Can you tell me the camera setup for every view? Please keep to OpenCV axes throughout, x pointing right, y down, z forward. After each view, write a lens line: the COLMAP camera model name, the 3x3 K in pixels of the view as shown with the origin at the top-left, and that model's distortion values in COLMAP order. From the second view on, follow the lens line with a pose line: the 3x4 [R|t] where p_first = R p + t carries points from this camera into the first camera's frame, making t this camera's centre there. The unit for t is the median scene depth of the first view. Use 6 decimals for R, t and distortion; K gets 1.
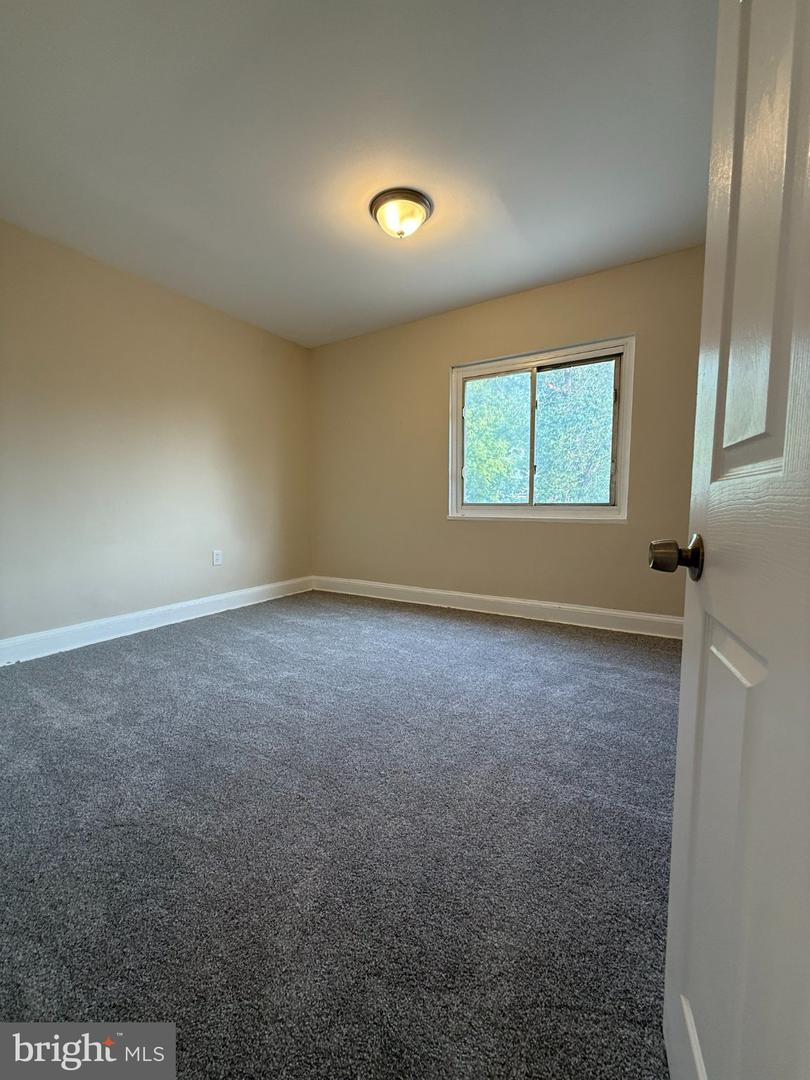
lens RADIAL K [[431.8, 0, 405.0], [0, 431.8, 540.0], [0, 0, 1]] dist [0.001120, 0.000205]
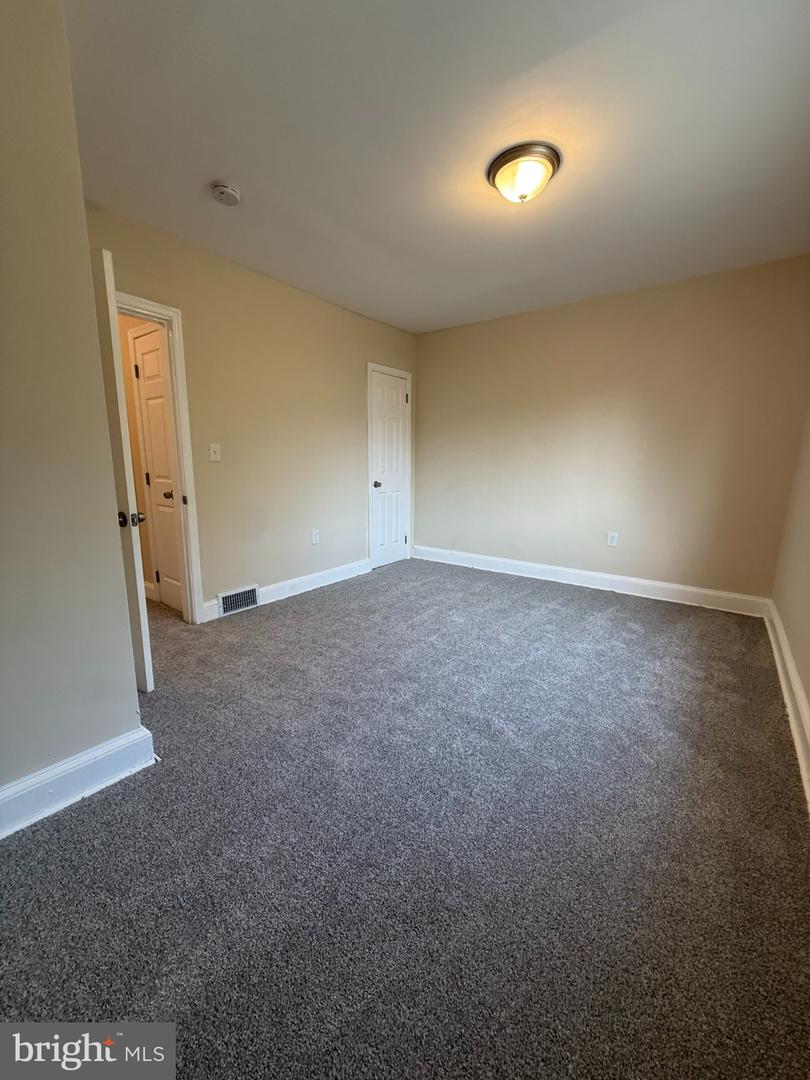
lens RADIAL K [[431.8, 0, 405.0], [0, 431.8, 540.0], [0, 0, 1]] dist [0.001120, 0.000205]
pose [[-0.099844, 0.176173, -0.979282, 0.691020], [-0.096766, 0.977816, 0.185776, -0.112303], [0.990287, 0.113310, -0.080581, 0.624988]]
